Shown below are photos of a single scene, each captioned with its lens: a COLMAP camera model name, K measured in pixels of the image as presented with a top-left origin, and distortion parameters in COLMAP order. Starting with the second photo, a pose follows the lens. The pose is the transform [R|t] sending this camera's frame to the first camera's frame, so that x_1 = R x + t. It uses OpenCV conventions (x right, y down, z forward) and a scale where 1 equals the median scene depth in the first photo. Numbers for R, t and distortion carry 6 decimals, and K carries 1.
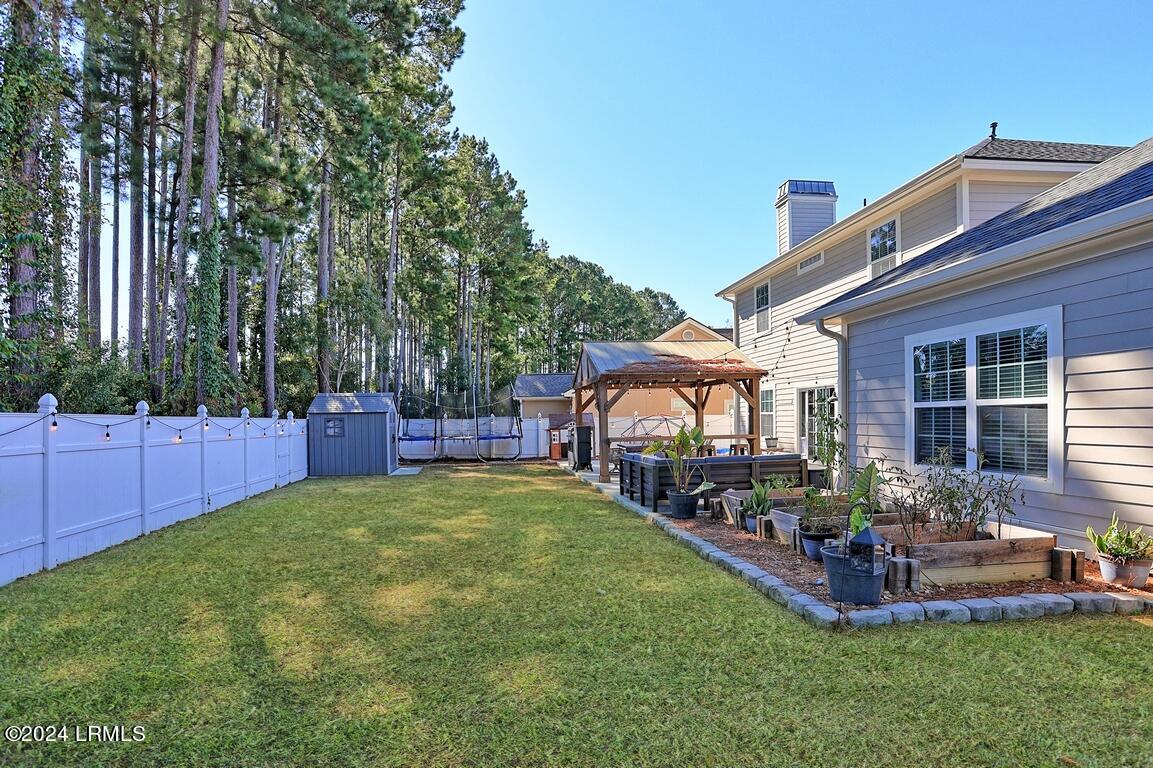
lens RADIAL K [[586.6, 0, 577.0], [0, 586.6, 394.0], [0, 0, 1]] dist [-0.024621, 0.000585]
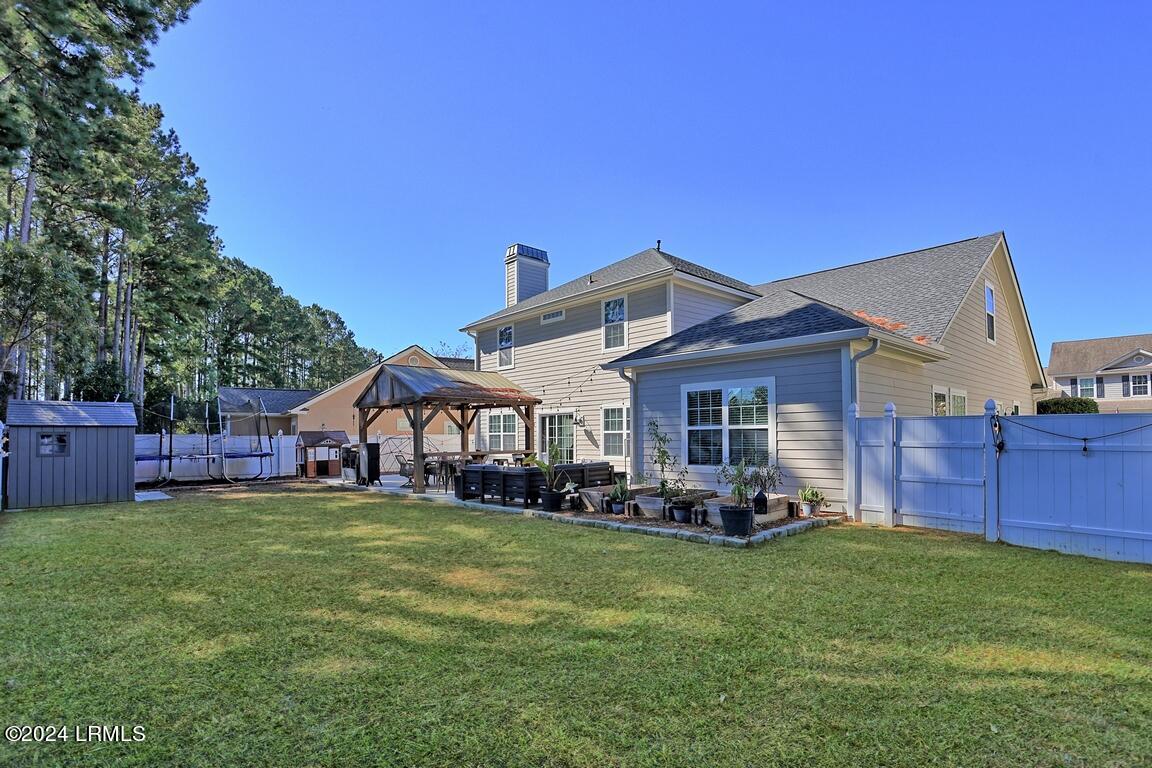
lens RADIAL K [[551.9, 0, 603.3], [0, 551.9, 409.8], [0, 0, 1]] dist [-0.067036, 0.025879]
pose [[0.783811, 0.036840, 0.619906, -0.311179], [-0.029112, 0.999321, -0.022578, 0.005453], [-0.620317, -0.000349, 0.784351, -0.027032]]
